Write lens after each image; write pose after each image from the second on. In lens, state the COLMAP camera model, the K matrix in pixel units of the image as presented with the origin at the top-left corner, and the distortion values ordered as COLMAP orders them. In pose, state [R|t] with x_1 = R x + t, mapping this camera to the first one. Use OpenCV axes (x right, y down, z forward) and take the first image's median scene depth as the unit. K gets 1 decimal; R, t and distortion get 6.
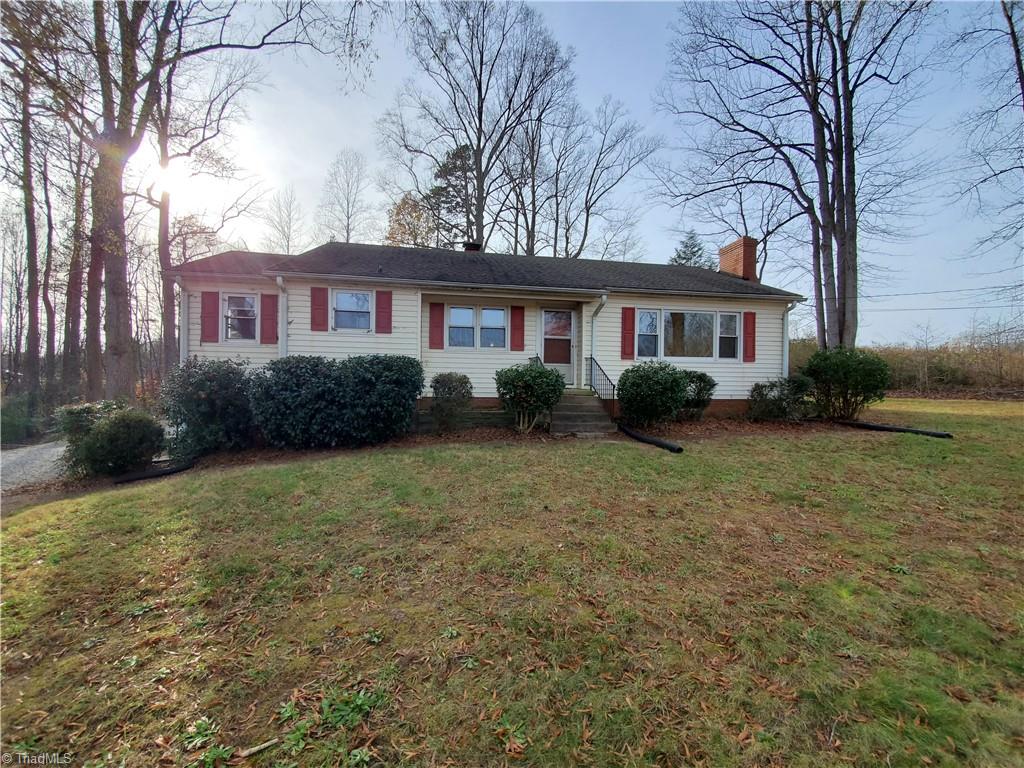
lens RADIAL K [[414.9, 0, 505.9], [0, 414.9, 385.6], [0, 0, 1]] dist [0.002223, -0.000066]
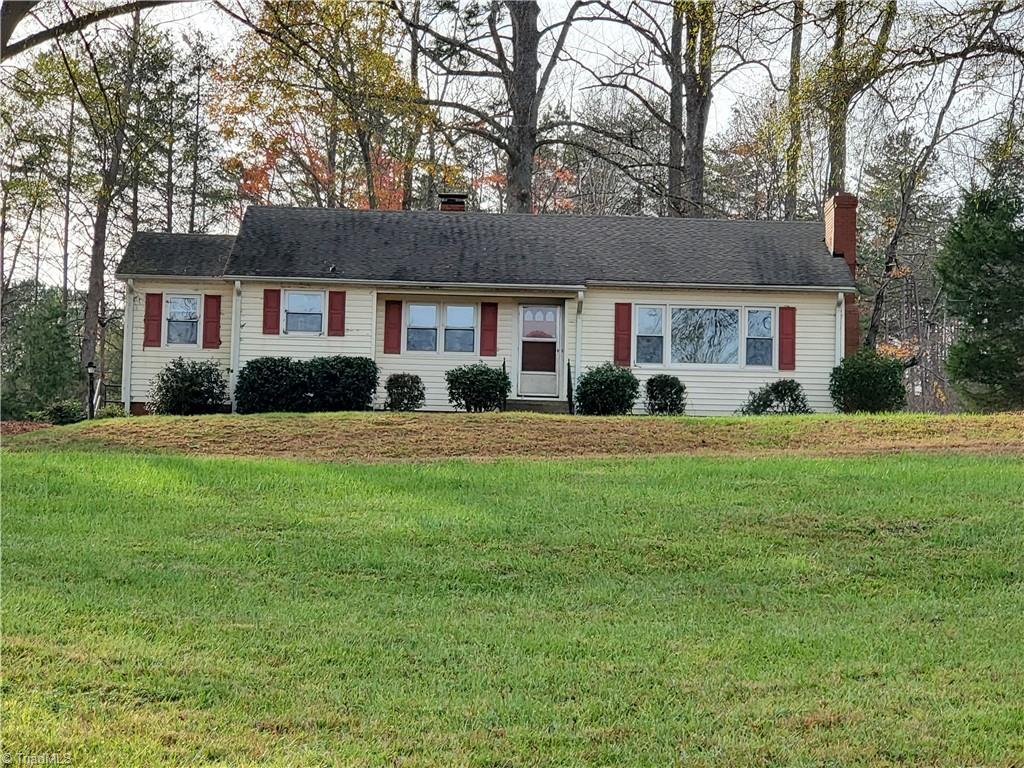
lens RADIAL K [[1984.1, 0, 513.3], [0, 1984.1, 384.9], [0, 0, 1]] dist [-0.288746, 1.618304]
pose [[0.993426, -0.001902, -0.114460, 0.597740], [-0.009050, 0.995428, -0.095085, 0.393908], [0.114118, 0.095495, 0.988867, -3.273095]]
